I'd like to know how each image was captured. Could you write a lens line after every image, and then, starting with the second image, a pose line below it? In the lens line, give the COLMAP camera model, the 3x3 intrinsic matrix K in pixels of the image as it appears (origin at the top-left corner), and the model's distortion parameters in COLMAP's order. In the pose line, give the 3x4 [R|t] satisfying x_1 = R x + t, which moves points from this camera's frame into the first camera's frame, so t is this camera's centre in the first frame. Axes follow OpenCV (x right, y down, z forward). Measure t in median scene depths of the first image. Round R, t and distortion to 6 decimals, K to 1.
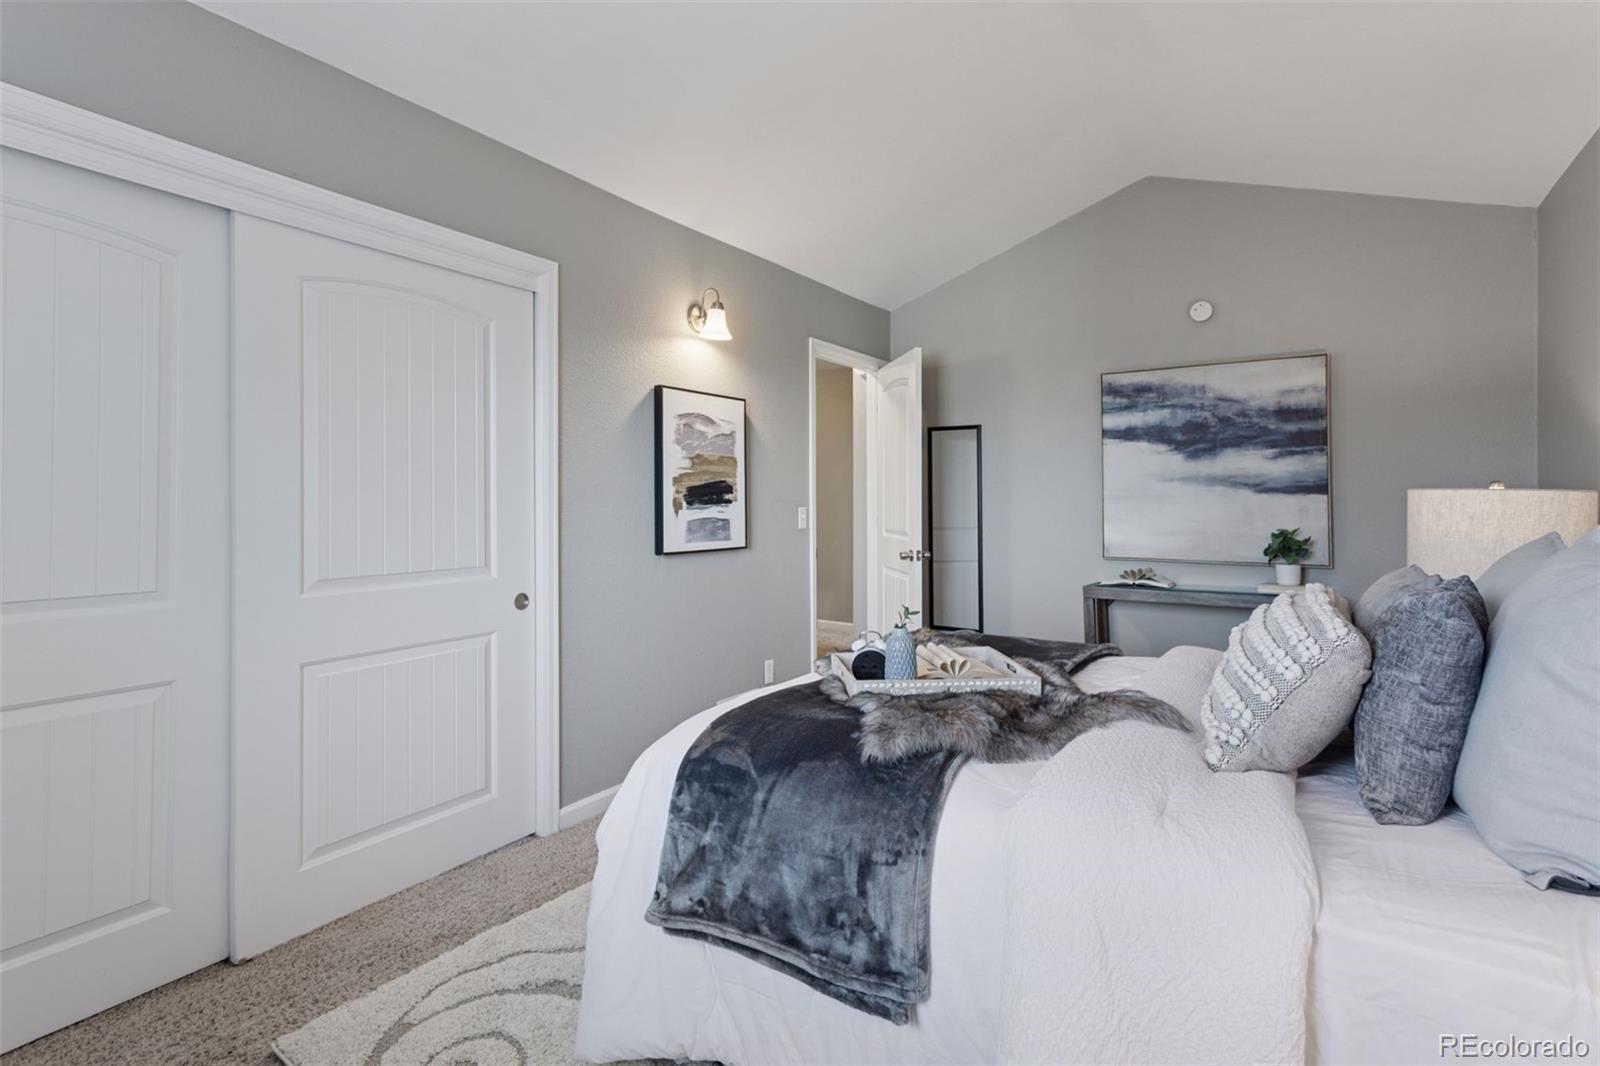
lens RADIAL K [[772.4, 0, 800.5], [0, 772.4, 499.7], [0, 0, 1]] dist [0.002426, 0.000516]
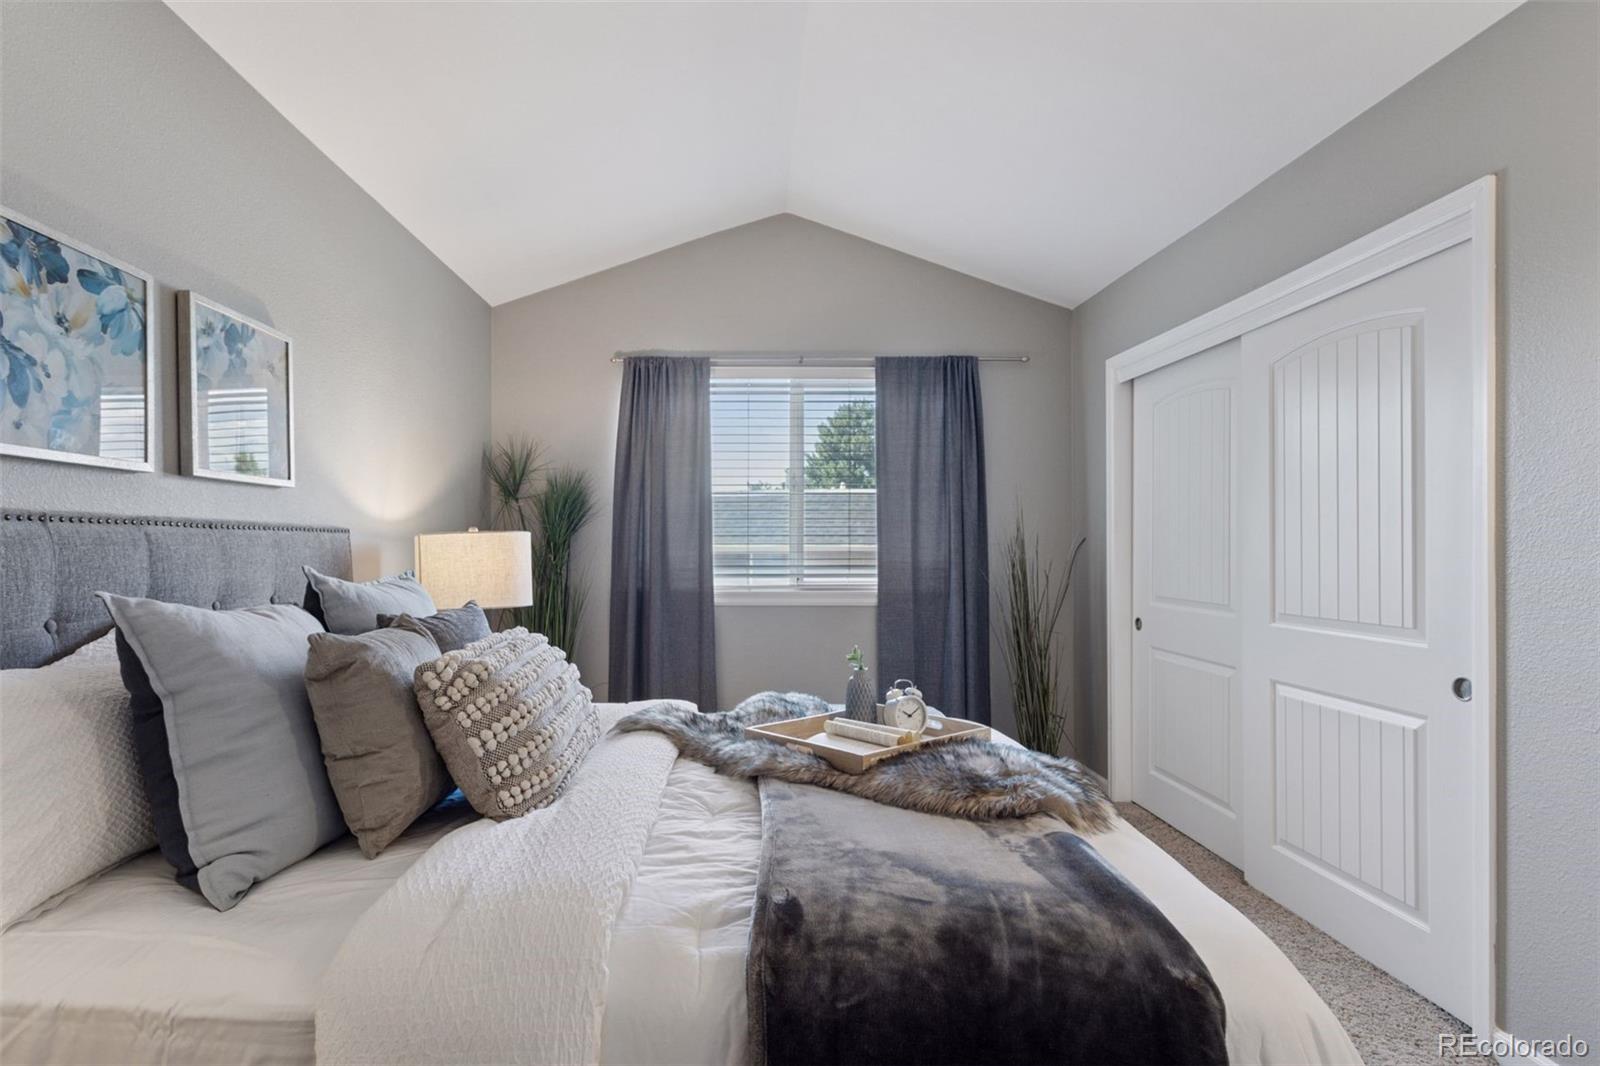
lens RADIAL K [[787.0, 0, 800.0], [0, 787.0, 533.0], [0, 0, 1]] dist [0.000314, 0.000034]
pose [[-0.801417, -0.014849, -0.597922, 0.757588], [-0.000914, 0.999721, -0.023602, 0.010289], [0.598106, -0.018369, -0.801207, 1.660337]]
